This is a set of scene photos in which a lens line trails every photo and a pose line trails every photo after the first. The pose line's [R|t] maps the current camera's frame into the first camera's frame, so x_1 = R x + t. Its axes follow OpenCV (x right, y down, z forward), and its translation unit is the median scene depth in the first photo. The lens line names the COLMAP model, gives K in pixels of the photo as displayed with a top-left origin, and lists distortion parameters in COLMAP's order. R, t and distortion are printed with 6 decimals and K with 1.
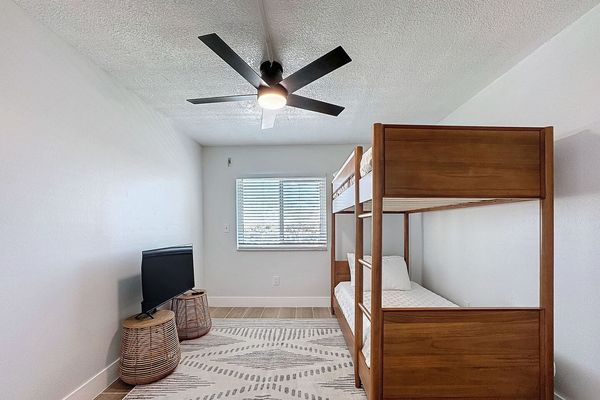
lens RADIAL K [[244.2, 0, 301.6], [0, 244.2, 225.7], [0, 0, 1]] dist [-0.014030, 0.002896]
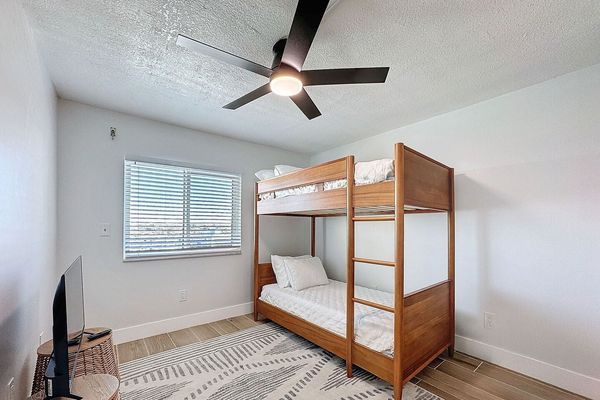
lens RADIAL K [[244.2, 0, 281.0], [0, 244.2, 223.9], [0, 0, 1]] dist [-0.014030, 0.002896]
pose [[0.779320, 0.018274, 0.626360, -0.476889], [-0.006218, 0.999751, -0.021431, 0.007916], [-0.626596, 0.012807, 0.779239, 0.237532]]
